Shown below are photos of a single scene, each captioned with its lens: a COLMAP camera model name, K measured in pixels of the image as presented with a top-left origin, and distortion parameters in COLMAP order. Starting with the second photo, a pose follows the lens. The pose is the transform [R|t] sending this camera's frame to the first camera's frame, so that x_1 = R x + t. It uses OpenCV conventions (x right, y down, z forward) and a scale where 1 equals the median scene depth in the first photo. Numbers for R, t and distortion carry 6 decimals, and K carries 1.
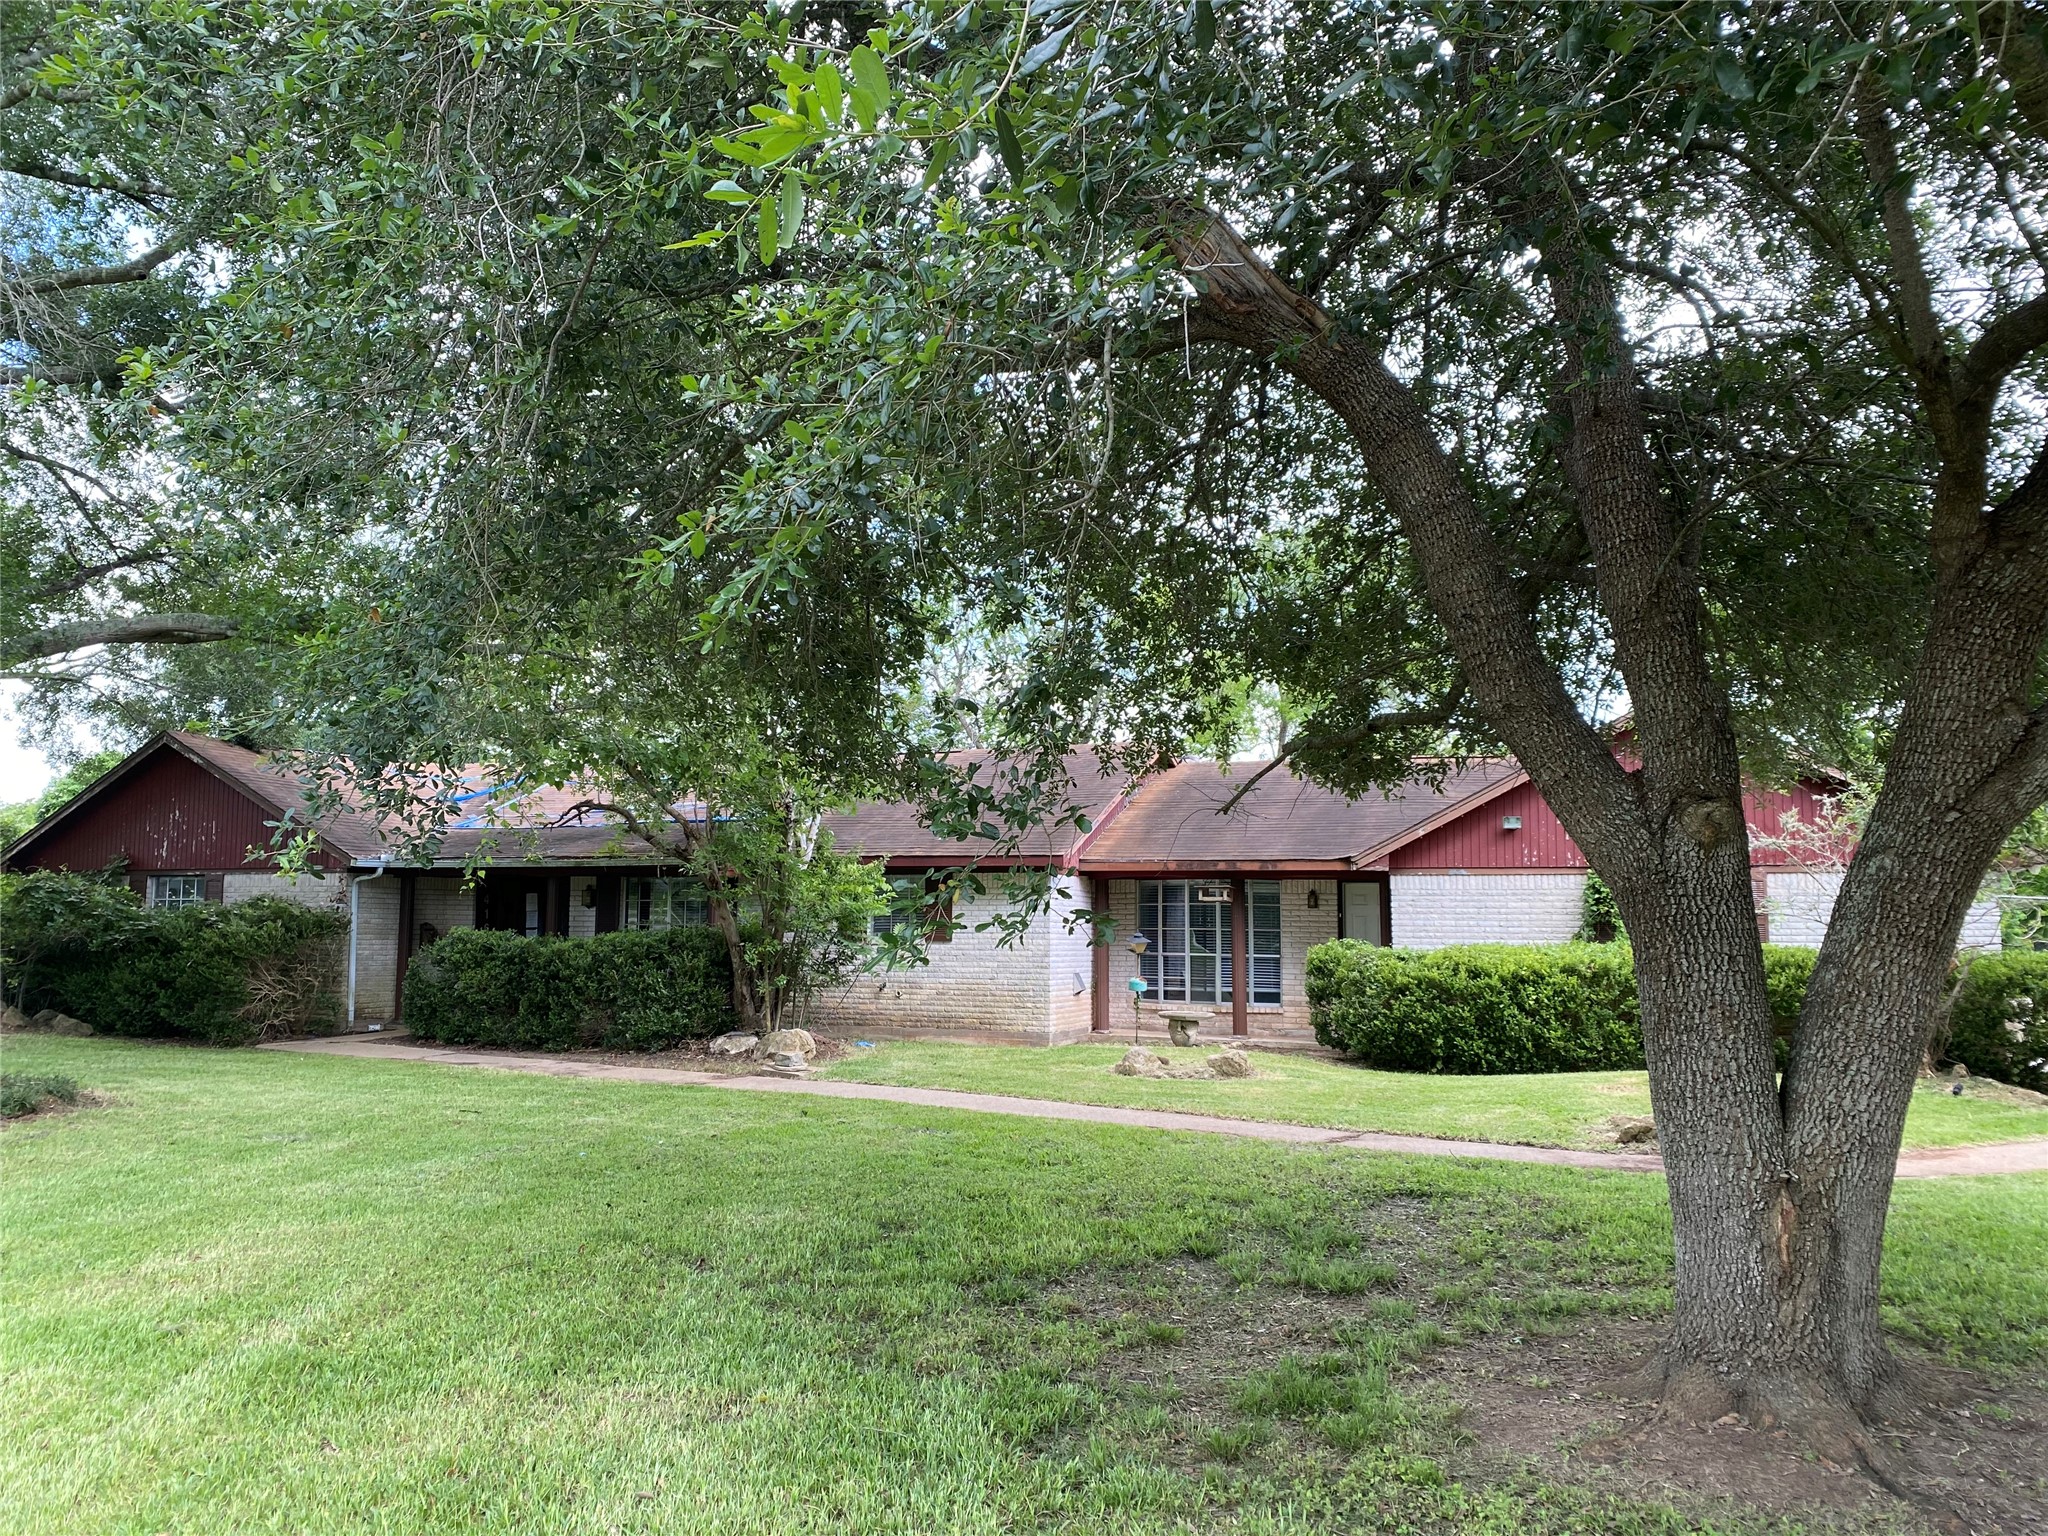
lens RADIAL K [[1575.8, 0, 1027.3], [0, 1575.8, 764.8], [0, 0, 1]] dist [0.048748, -0.065747]
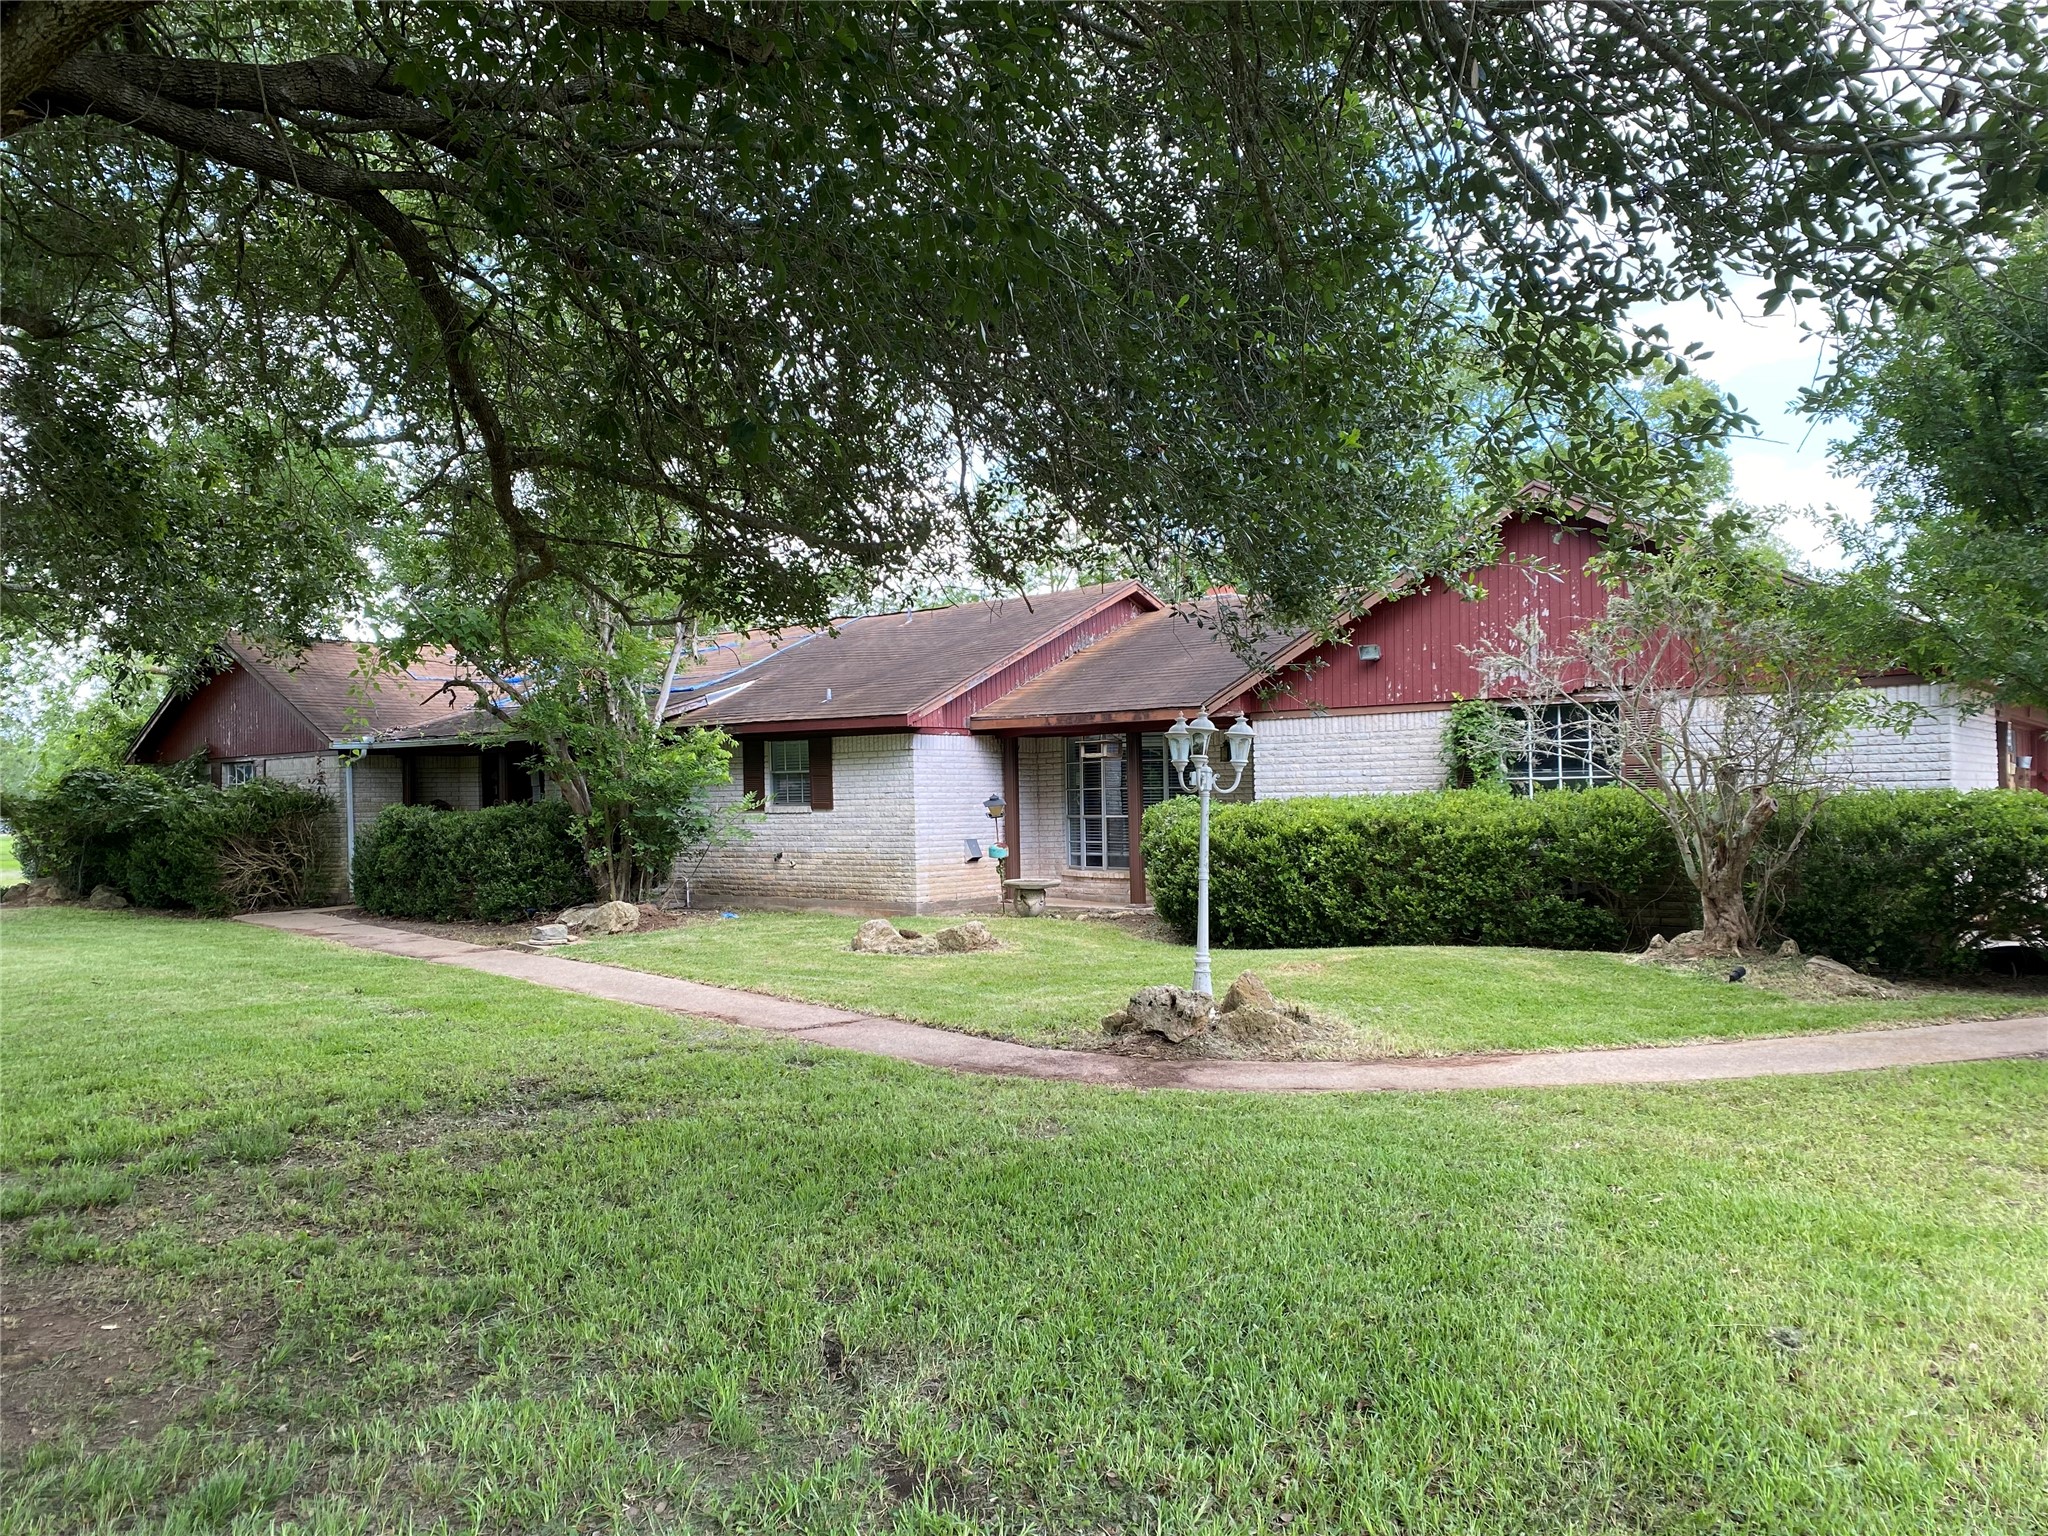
lens RADIAL K [[1575.8, 0, 1019.5], [0, 1575.8, 771.9], [0, 0, 1]] dist [0.048748, -0.065747]
pose [[0.956065, -0.028719, -0.291746, 0.363823], [0.054505, 0.995252, 0.080642, 0.021307], [0.288044, -0.093001, 0.953090, 0.138303]]
